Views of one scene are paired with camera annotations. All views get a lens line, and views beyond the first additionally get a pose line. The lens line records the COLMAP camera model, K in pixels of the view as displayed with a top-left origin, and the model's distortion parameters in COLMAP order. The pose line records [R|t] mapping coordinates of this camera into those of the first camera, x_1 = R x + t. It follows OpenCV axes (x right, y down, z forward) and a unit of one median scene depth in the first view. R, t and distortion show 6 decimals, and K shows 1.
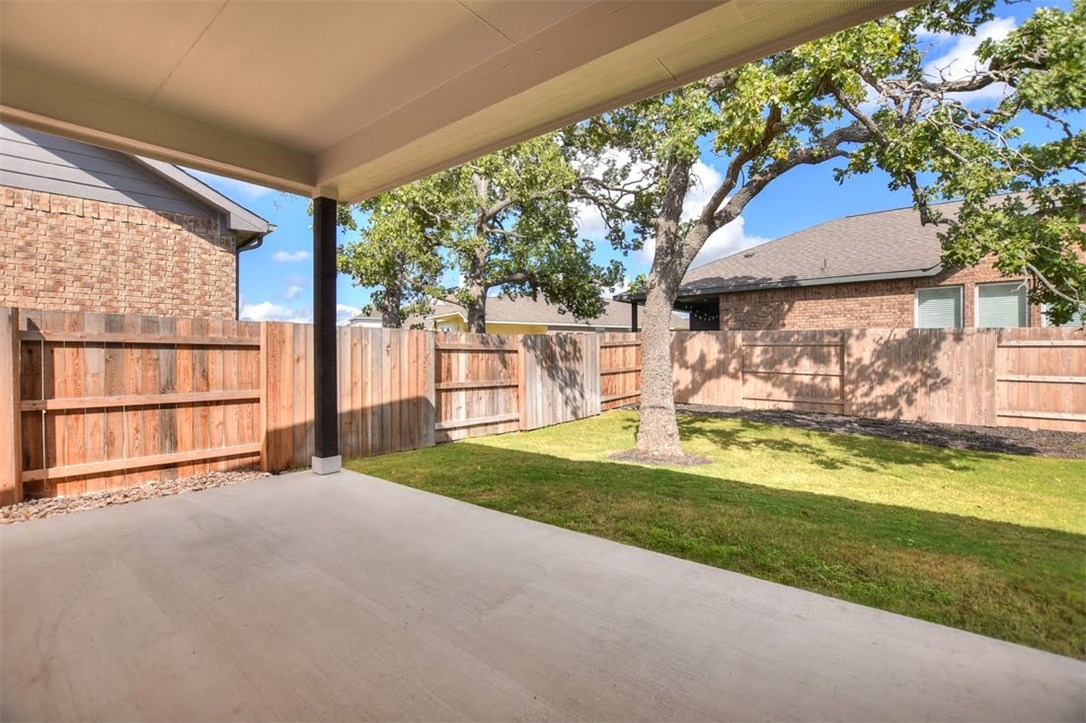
lens RADIAL K [[481.9, 0, 542.7], [0, 481.9, 358.5], [0, 0, 1]] dist [-0.022888, 0.000905]
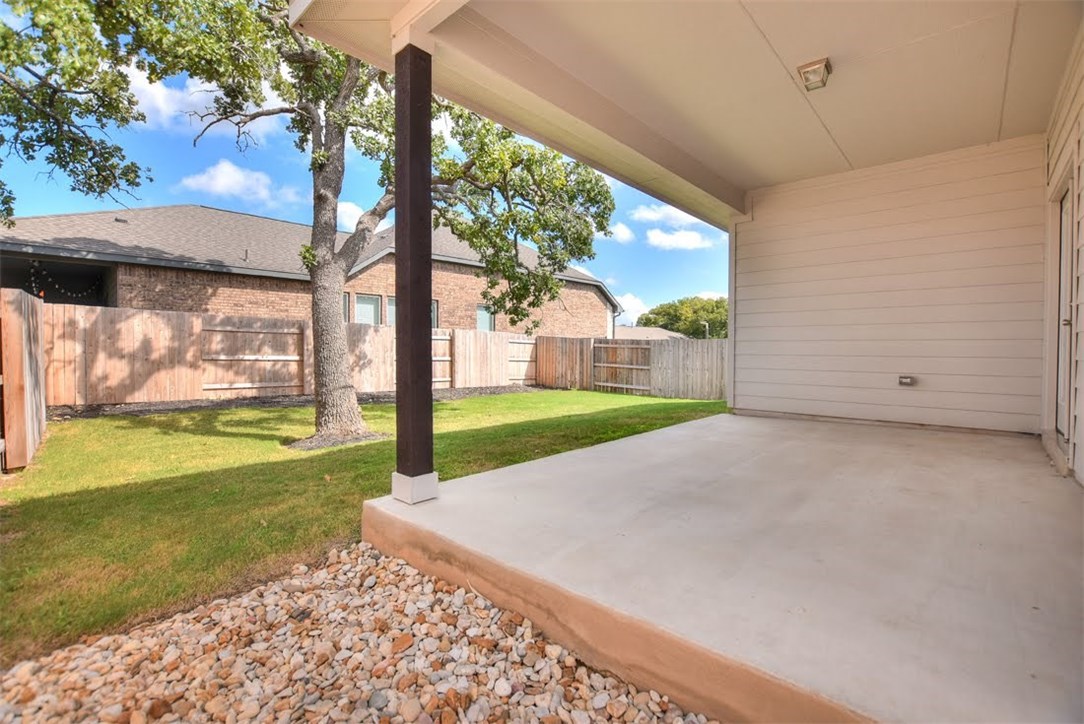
lens RADIAL K [[481.0, 0, 541.7], [0, 481.0, 359.0], [0, 0, 1]] dist [-0.022888, 0.000905]
pose [[0.064969, -0.019837, 0.997690, -0.689642], [0.003697, 0.999800, 0.019638, 0.016844], [-0.997880, 0.002412, 0.065029, 0.500998]]
